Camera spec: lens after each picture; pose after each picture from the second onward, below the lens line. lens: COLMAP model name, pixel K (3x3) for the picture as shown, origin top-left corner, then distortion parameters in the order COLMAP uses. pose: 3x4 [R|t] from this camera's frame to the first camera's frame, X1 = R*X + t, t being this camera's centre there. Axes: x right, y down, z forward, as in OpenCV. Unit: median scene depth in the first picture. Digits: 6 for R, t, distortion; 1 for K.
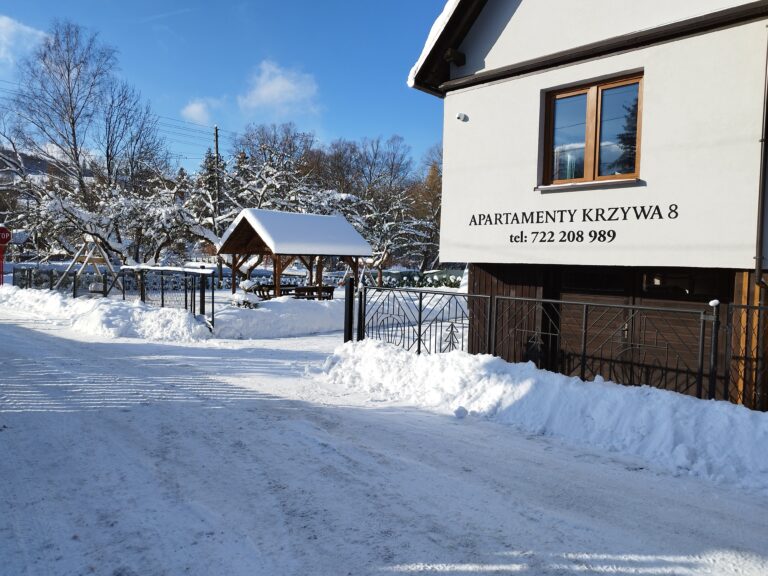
lens RADIAL K [[537.1, 0, 383.2], [0, 537.1, 287.3], [0, 0, 1]] dist [0.001744, 0.001095]
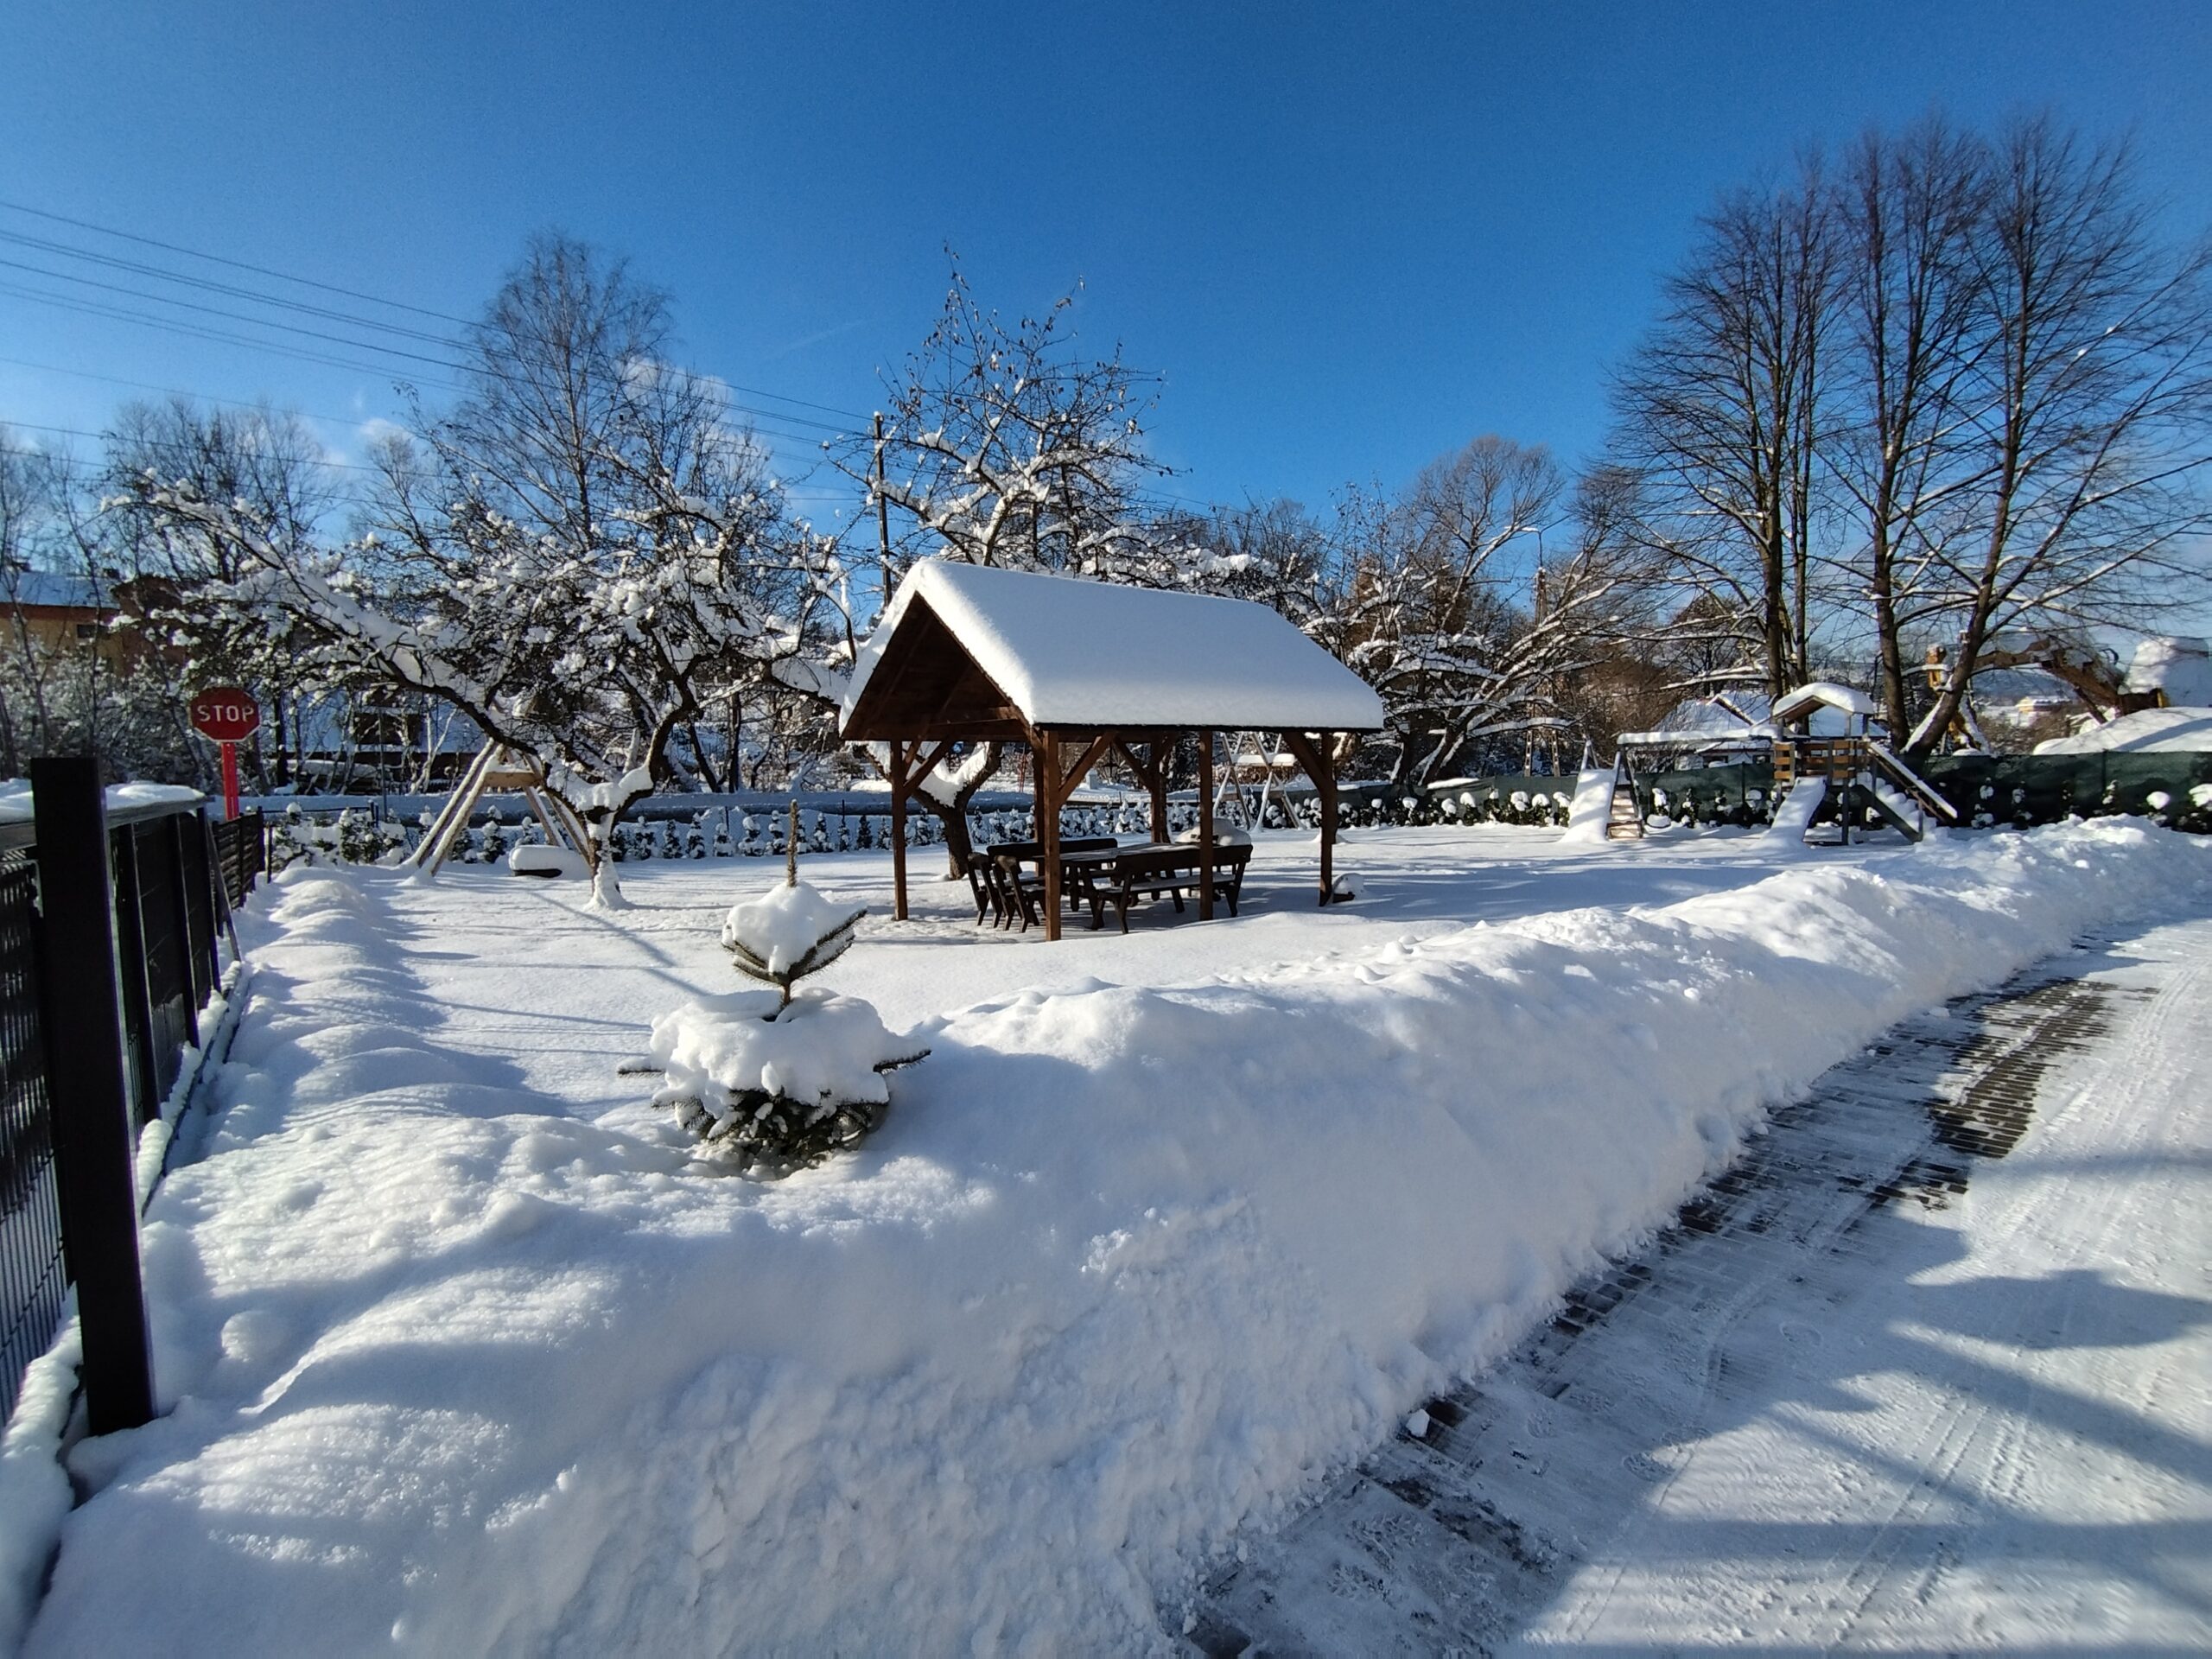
lens RADIAL K [[1010.4, 0, 1106.0], [0, 1010.4, 829.5], [0, 0, 1]] dist [-0.000451, -0.000021]
pose [[0.990102, -0.025570, -0.138002, -0.084588], [0.026837, 0.999613, 0.007330, -0.013867], [0.137761, -0.010961, 0.990405, 0.431524]]
